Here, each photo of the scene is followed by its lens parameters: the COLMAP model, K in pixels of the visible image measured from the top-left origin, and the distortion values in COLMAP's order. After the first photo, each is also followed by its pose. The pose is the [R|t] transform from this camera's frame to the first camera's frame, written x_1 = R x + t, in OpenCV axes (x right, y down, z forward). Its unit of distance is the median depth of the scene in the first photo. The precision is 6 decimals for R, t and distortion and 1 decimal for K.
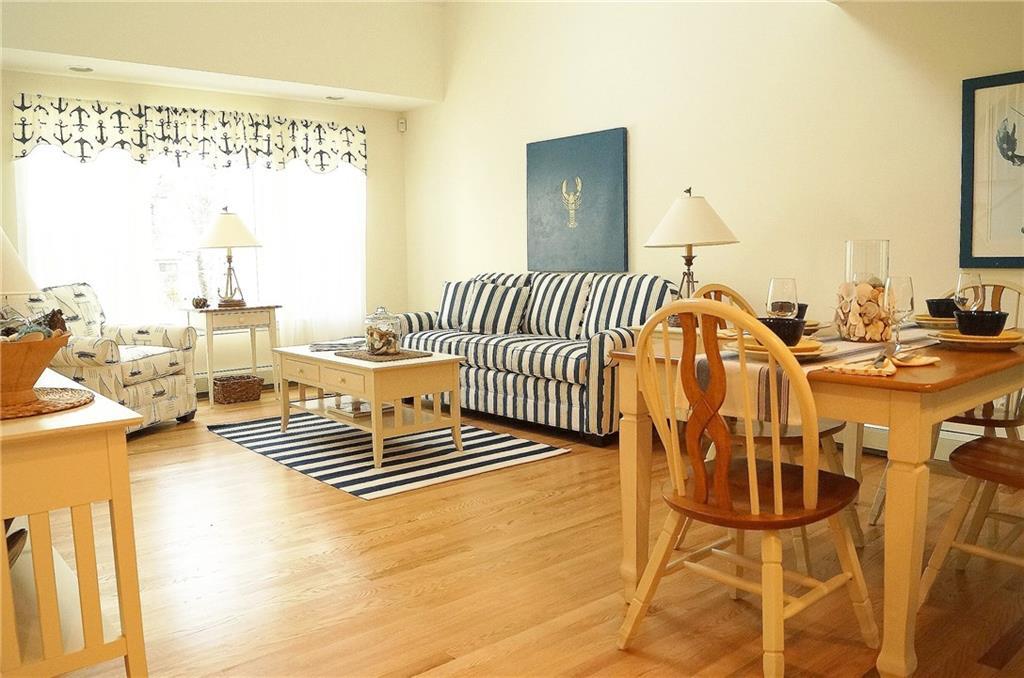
lens RADIAL K [[784.1, 0, 454.1], [0, 784.1, 327.0], [0, 0, 1]] dist [-0.073537, 0.012594]
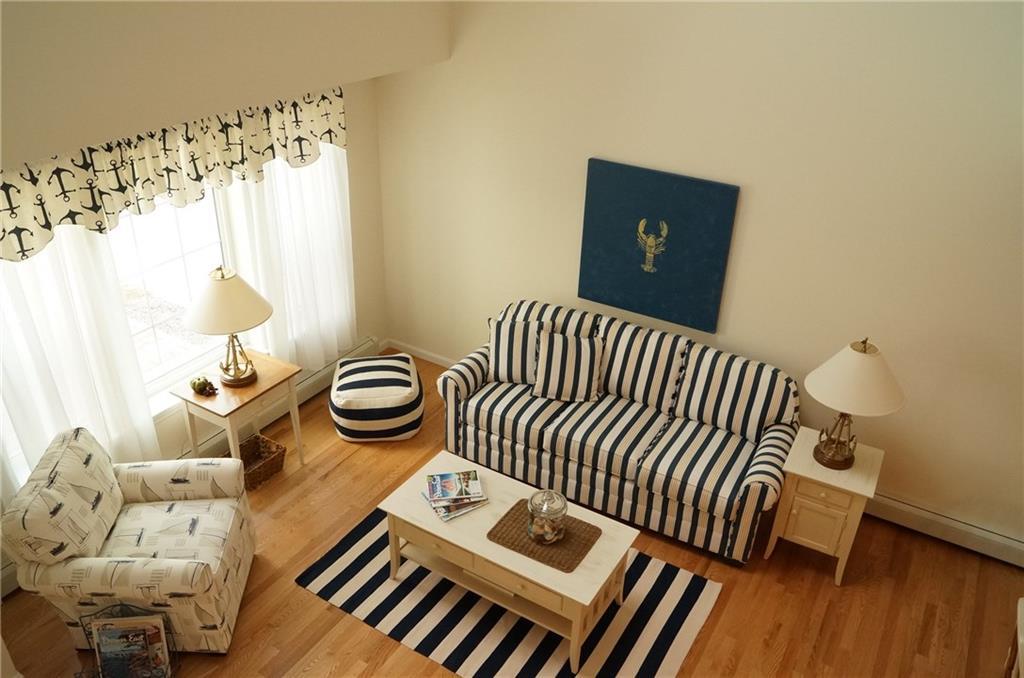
lens RADIAL K [[786.8, 0, 453.0], [0, 786.8, 339.6], [0, 0, 1]] dist [-0.072883, 0.004374]
pose [[0.948794, -0.134715, 0.285730, -0.303571], [0.011800, 0.918992, 0.394100, -0.381746], [-0.315675, -0.370549, 0.873523, 0.242461]]
